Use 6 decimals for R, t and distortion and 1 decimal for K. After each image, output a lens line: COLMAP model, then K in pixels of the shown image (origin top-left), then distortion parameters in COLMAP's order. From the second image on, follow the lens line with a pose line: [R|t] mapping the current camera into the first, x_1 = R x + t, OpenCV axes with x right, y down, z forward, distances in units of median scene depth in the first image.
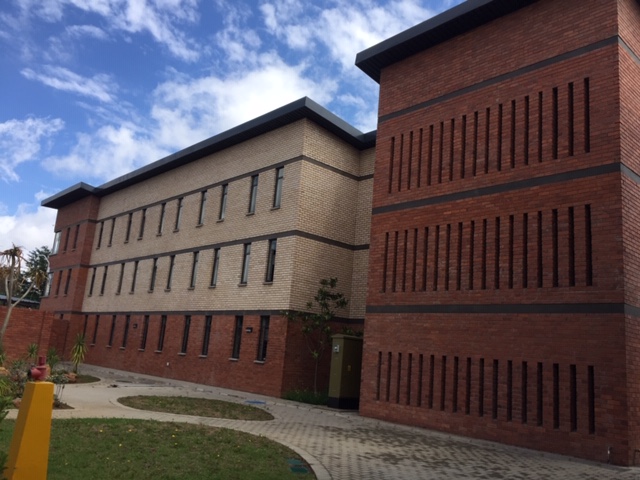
lens RADIAL K [[547.2, 0, 318.8], [0, 547.2, 243.3], [0, 0, 1]] dist [0.085306, -0.099360]
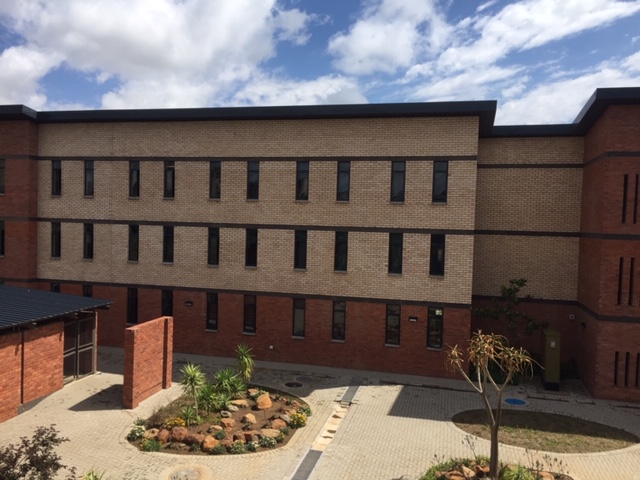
lens RADIAL K [[547.2, 0, 318.8], [0, 547.2, 243.3], [0, 0, 1]] dist [0.085306, -0.099360]
pose [[0.834598, -0.082258, 0.544683, -0.843616], [-0.070081, 0.964898, 0.253101, -0.239763], [-0.546383, -0.249410, 0.799538, 0.286592]]
